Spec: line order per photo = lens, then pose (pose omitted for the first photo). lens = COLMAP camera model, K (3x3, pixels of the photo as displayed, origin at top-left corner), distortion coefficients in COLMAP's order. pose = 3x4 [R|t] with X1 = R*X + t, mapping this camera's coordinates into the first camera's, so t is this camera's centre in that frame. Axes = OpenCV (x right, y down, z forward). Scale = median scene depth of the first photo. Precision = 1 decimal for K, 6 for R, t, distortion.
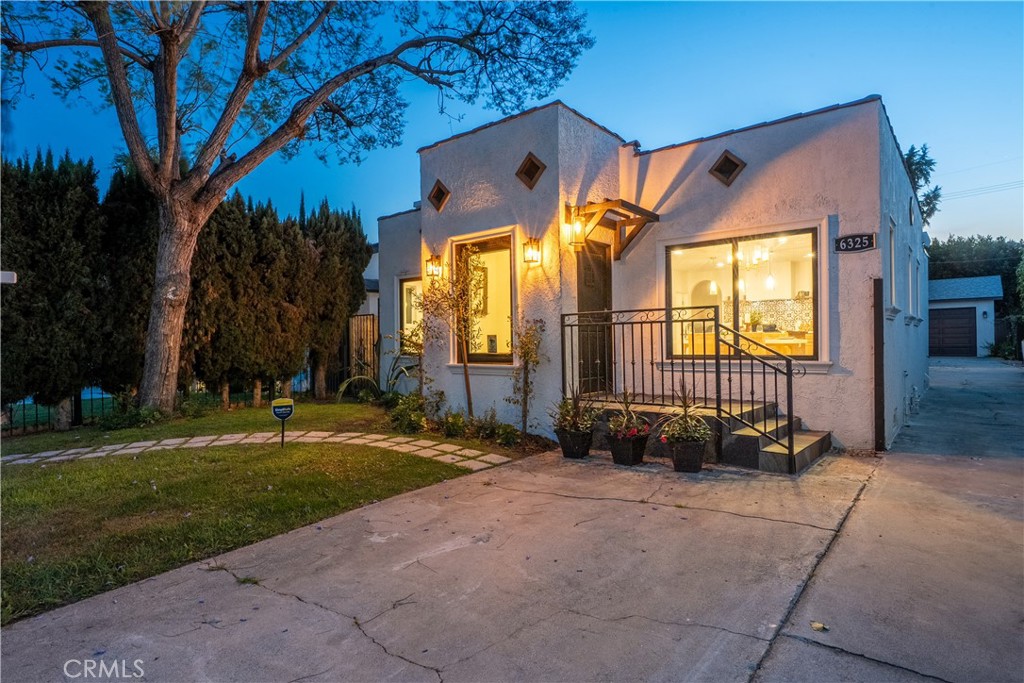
lens RADIAL K [[559.6, 0, 519.0], [0, 559.6, 341.3], [0, 0, 1]] dist [-0.003719, 0.002888]
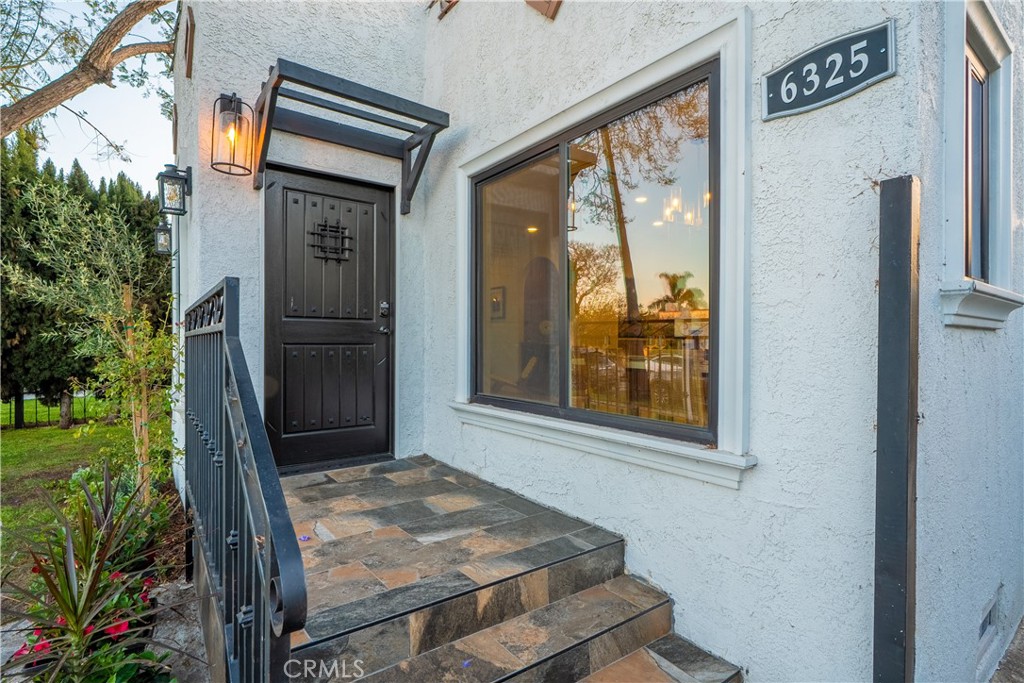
lens RADIAL K [[497.9, 0, 512.7], [0, 497.9, 342.3], [0, 0, 1]] dist [-0.001812, -0.000154]
pose [[0.969793, 0.016944, -0.243339, 0.433342], [-0.016003, 0.999855, 0.005841, -0.025968], [0.243403, -0.001771, 0.969924, 0.599449]]
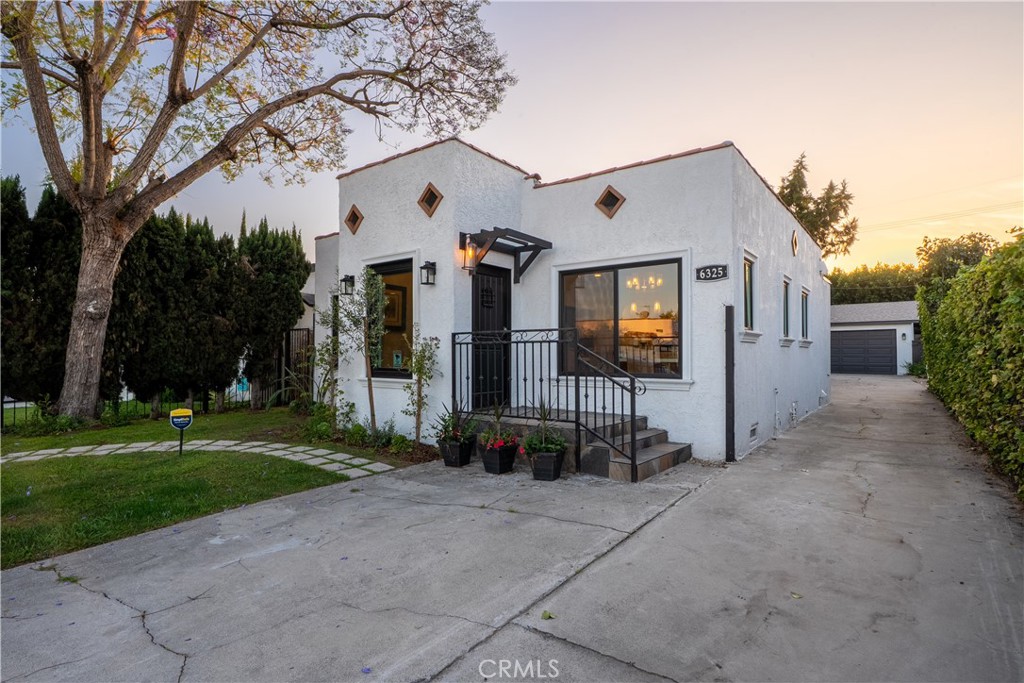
lens RADIAL K [[534.8, 0, 509.7], [0, 534.8, 343.0], [0, 0, 1]] dist [0.000425, 0.000383]
pose [[0.999031, 0.014220, 0.041656, 0.135391], [-0.013293, 0.999660, -0.022438, -0.007000], [-0.041961, 0.021862, 0.998880, -0.033412]]
